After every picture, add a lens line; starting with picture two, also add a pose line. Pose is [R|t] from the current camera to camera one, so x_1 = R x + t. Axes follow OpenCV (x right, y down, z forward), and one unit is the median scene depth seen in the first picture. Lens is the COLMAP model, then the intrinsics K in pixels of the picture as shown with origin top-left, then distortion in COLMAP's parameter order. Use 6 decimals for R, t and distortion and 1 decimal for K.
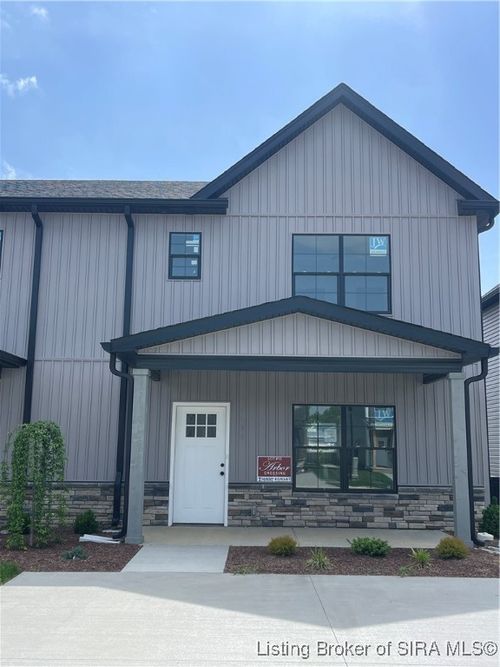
lens RADIAL K [[623.4, 0, 253.5], [0, 623.4, 334.9], [0, 0, 1]] dist [0.092153, 0.000000]
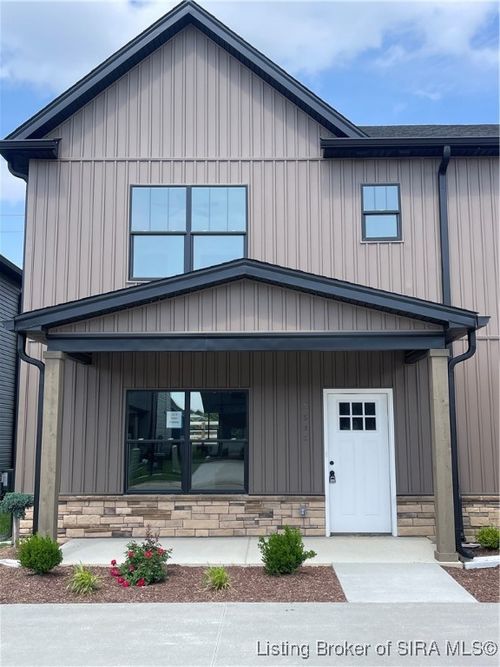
lens RADIAL K [[734.2, 0, 248.0], [0, 734.2, 328.2], [0, 0, 1]] dist [0.134605, 0.000000]
pose [[0.999689, -0.016136, 0.019026, -0.247908], [0.015628, 0.999525, 0.026545, -0.001477], [-0.019445, -0.026239, 0.999467, 0.018088]]
